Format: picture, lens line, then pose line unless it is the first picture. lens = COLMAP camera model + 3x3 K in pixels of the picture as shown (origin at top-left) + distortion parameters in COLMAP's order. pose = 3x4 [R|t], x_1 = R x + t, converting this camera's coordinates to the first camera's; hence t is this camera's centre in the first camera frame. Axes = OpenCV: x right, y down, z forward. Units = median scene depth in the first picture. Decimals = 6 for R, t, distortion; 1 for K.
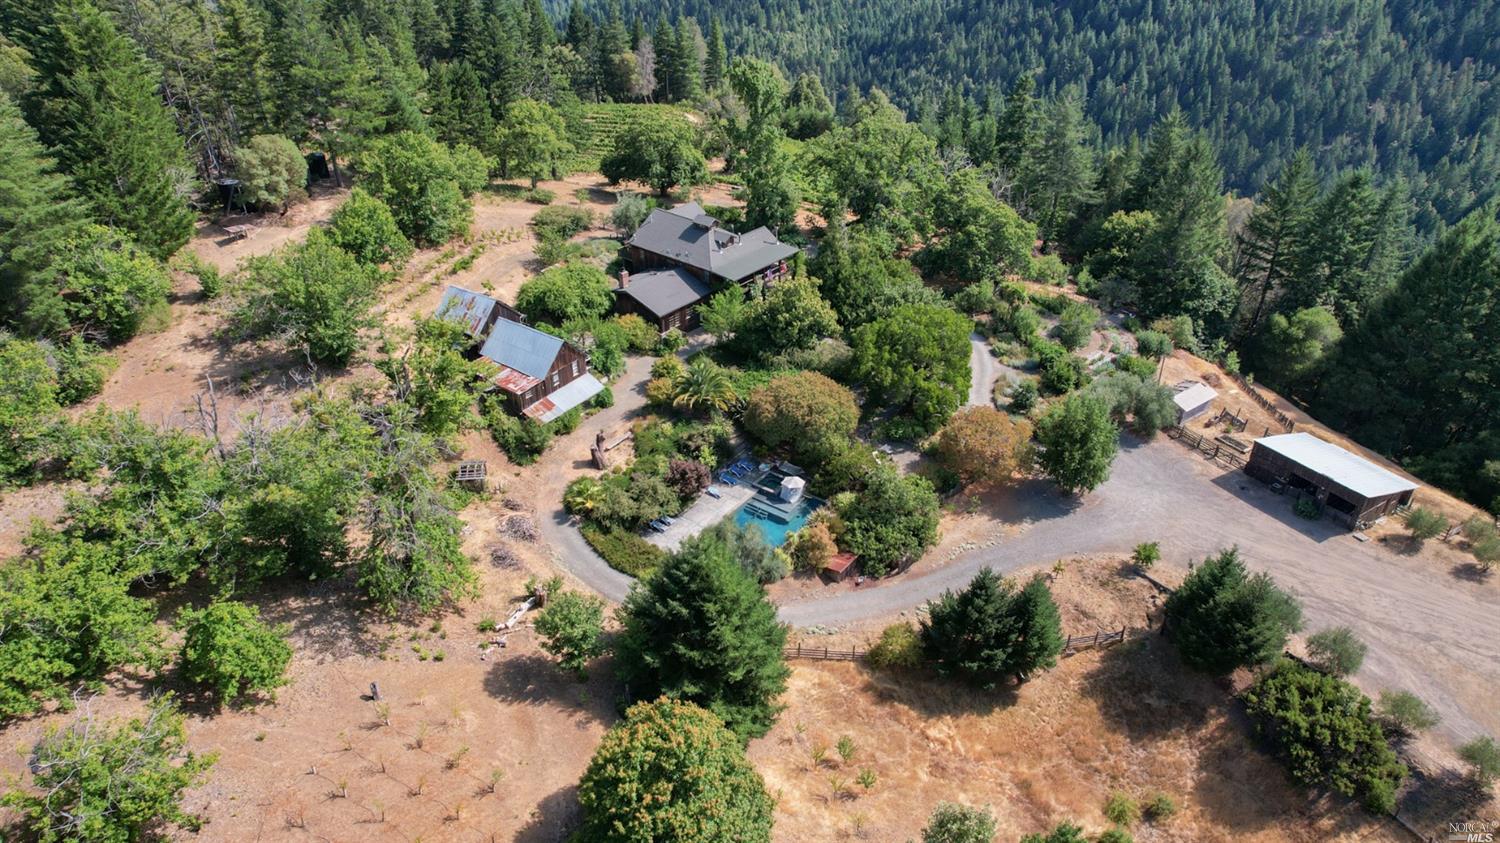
lens RADIAL K [[973.7, 0, 776.0], [0, 973.7, 420.6], [0, 0, 1]] dist [-0.081263, 0.076280]
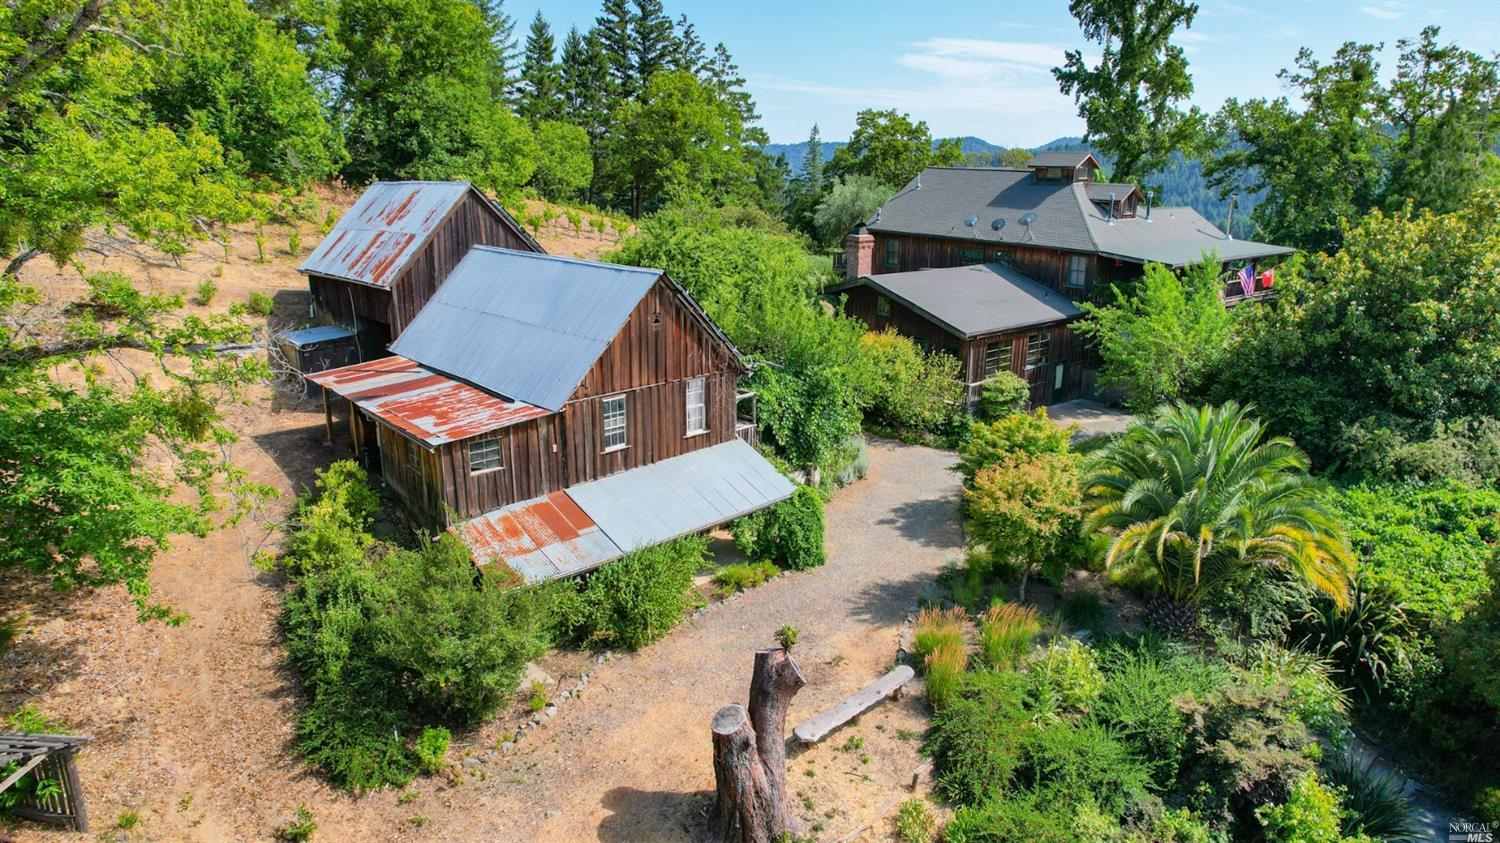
lens RADIAL K [[954.8, 0, 768.3], [0, 954.8, 426.3], [0, 0, 1]] dist [-0.040281, 0.023301]
pose [[0.983780, 0.055202, -0.170675, -0.143258], [-0.099410, 0.959776, -0.262579, 0.018367], [0.149315, 0.275287, 0.949696, 0.761026]]
